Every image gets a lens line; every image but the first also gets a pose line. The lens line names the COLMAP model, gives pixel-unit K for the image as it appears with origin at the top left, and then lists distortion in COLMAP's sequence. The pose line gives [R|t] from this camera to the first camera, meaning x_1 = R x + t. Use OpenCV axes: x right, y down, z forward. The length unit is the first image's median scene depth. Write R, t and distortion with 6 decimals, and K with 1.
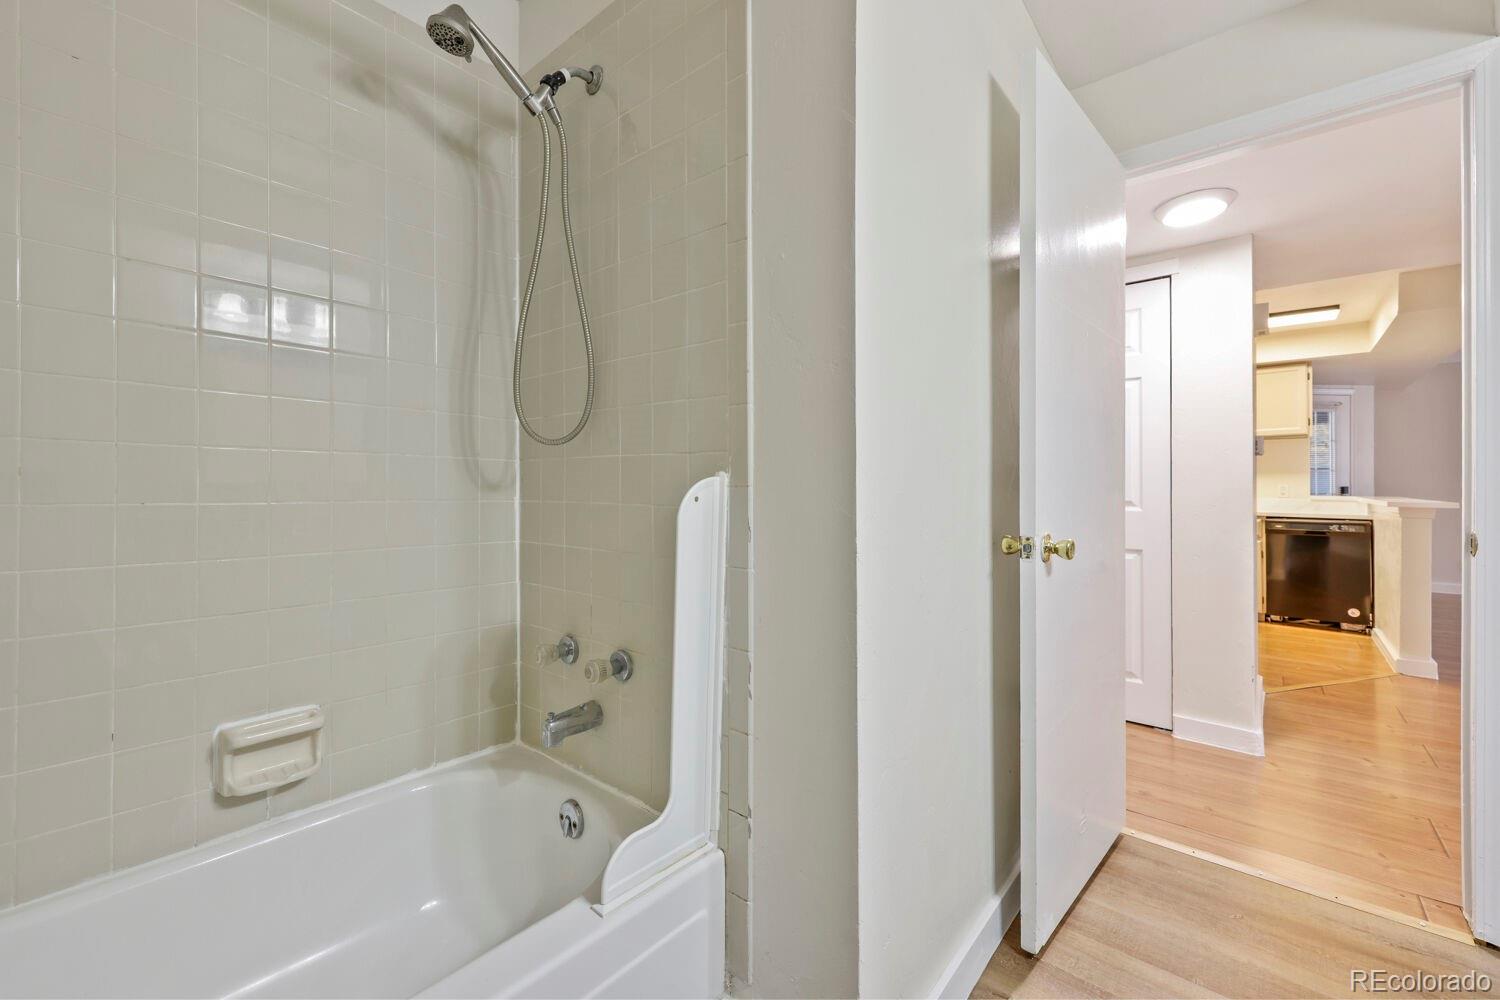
lens RADIAL K [[611.9, 0, 742.7], [0, 611.9, 486.3], [0, 0, 1]] dist [-0.000809, -0.000298]
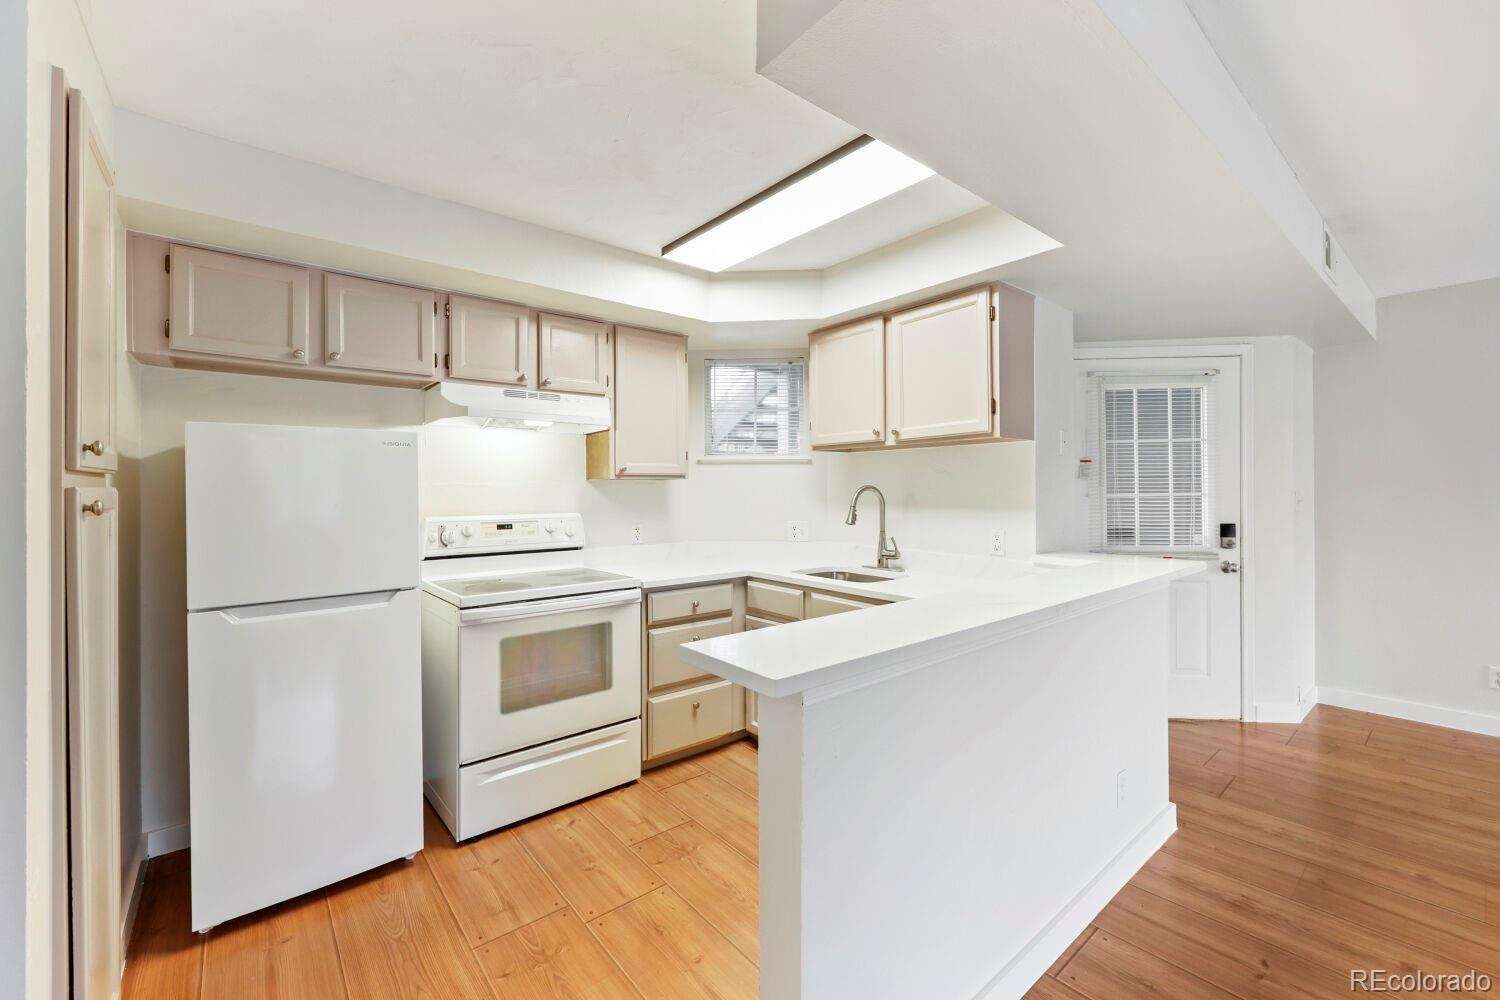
lens RADIAL K [[611.9, 0, 747.7], [0, 611.9, 488.5], [0, 0, 1]] dist [-0.000809, -0.000298]
pose [[0.984843, -0.008752, -0.173226, 0.816592], [0.008464, 0.999961, -0.002405, -0.041335], [0.173241, 0.000903, 0.984879, 0.485794]]
